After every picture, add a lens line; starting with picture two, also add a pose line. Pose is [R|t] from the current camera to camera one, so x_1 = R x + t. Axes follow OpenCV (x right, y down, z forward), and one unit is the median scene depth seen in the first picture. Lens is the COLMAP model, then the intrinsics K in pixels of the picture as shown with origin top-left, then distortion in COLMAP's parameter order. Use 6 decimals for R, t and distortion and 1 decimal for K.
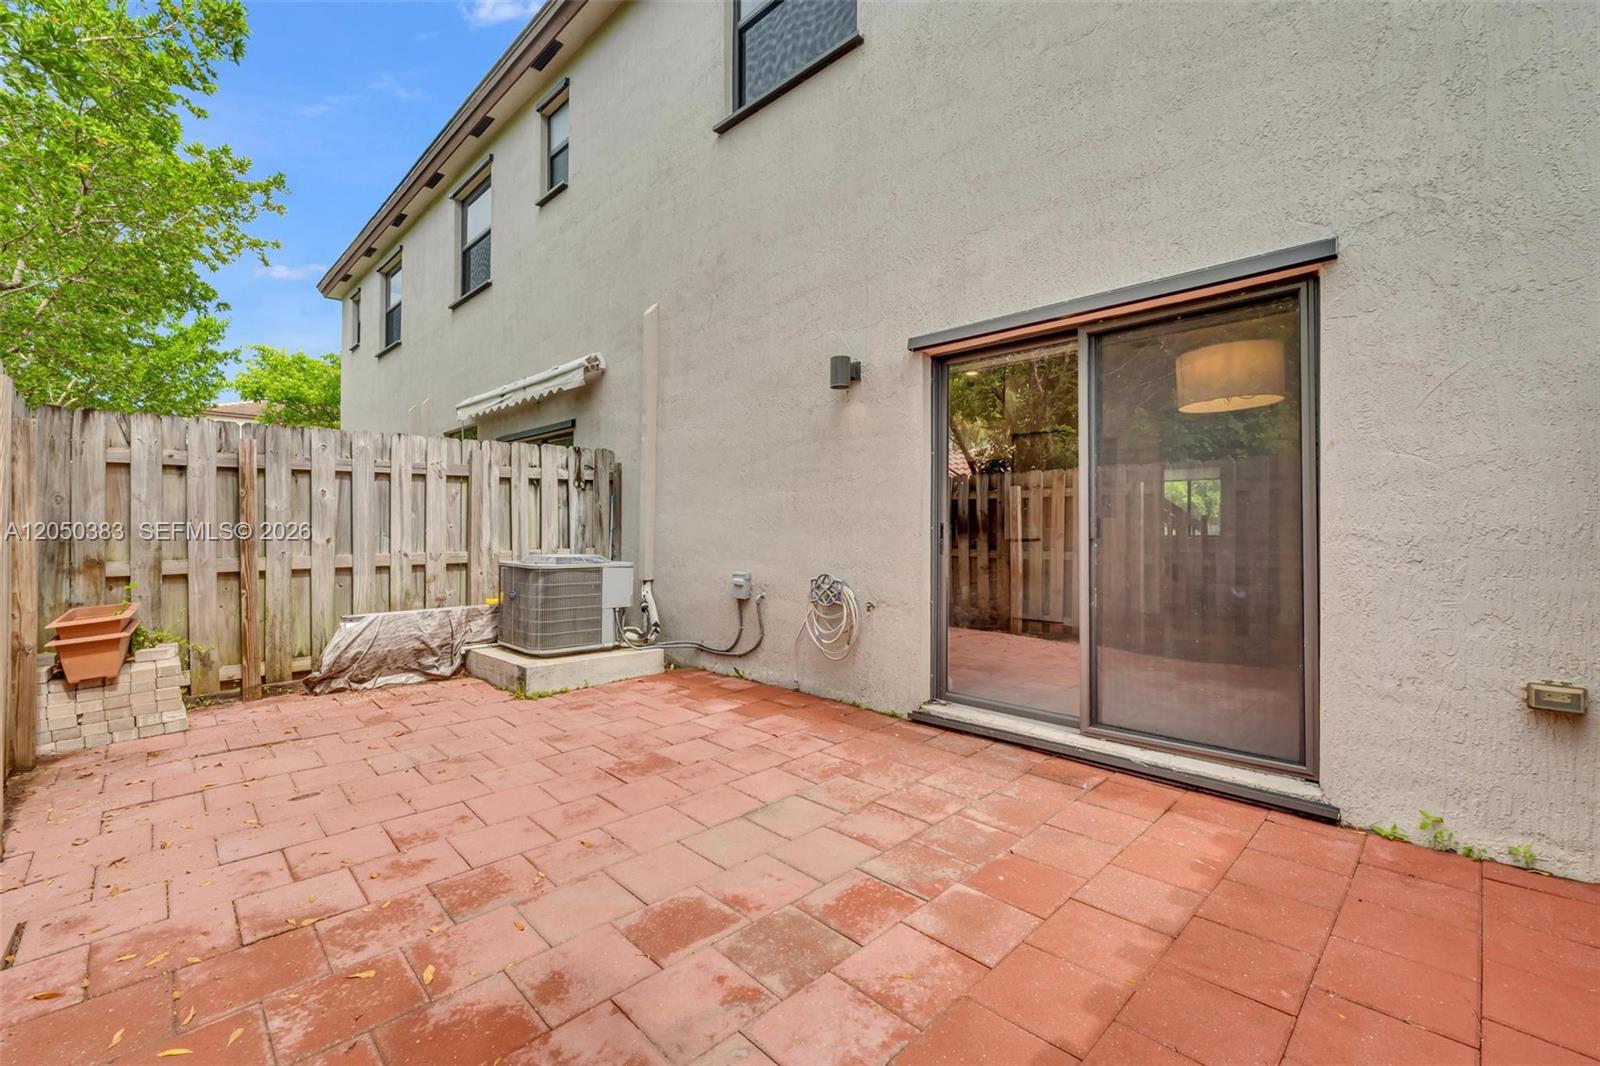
lens RADIAL K [[681.6, 0, 801.2], [0, 681.6, 526.4], [0, 0, 1]] dist [-0.008696, 0.001342]
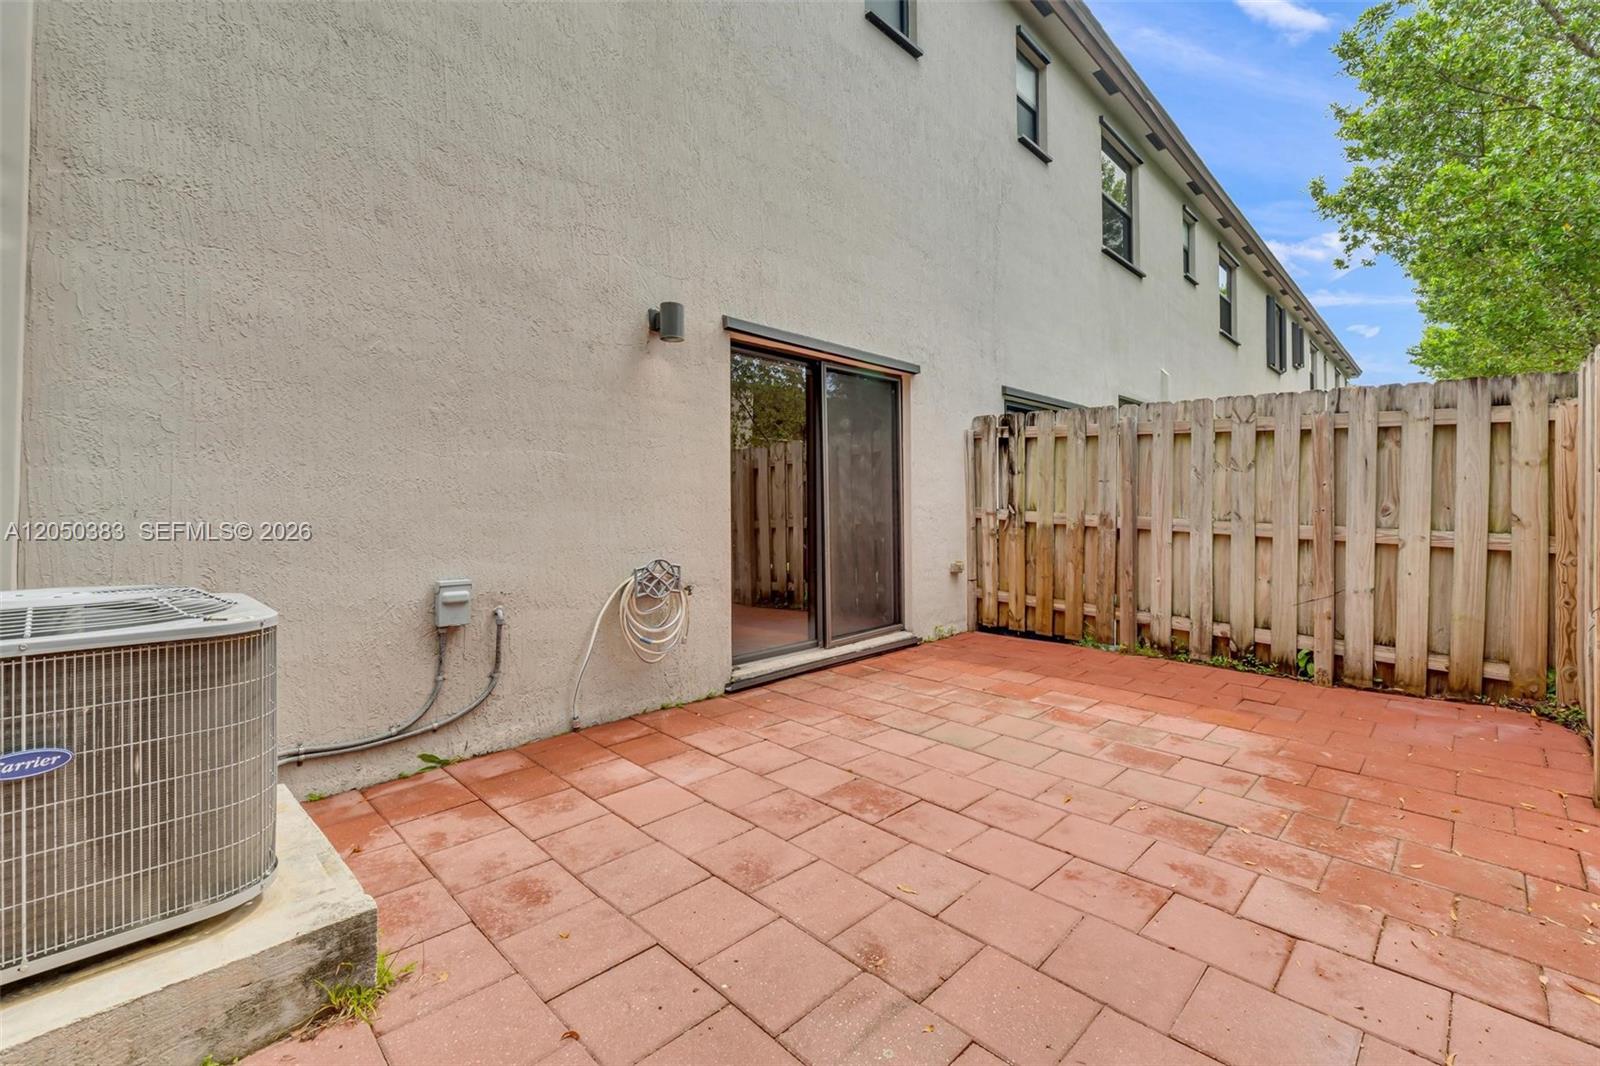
lens RADIAL K [[681.6, 0, 828.0], [0, 681.6, 507.4], [0, 0, 1]] dist [-0.008696, 0.001342]
pose [[-0.037093, -0.003243, 0.999307, -0.987068], [0.000650, 0.999994, 0.003269, 0.005555], [-0.999312, 0.000771, -0.037090, 1.023992]]
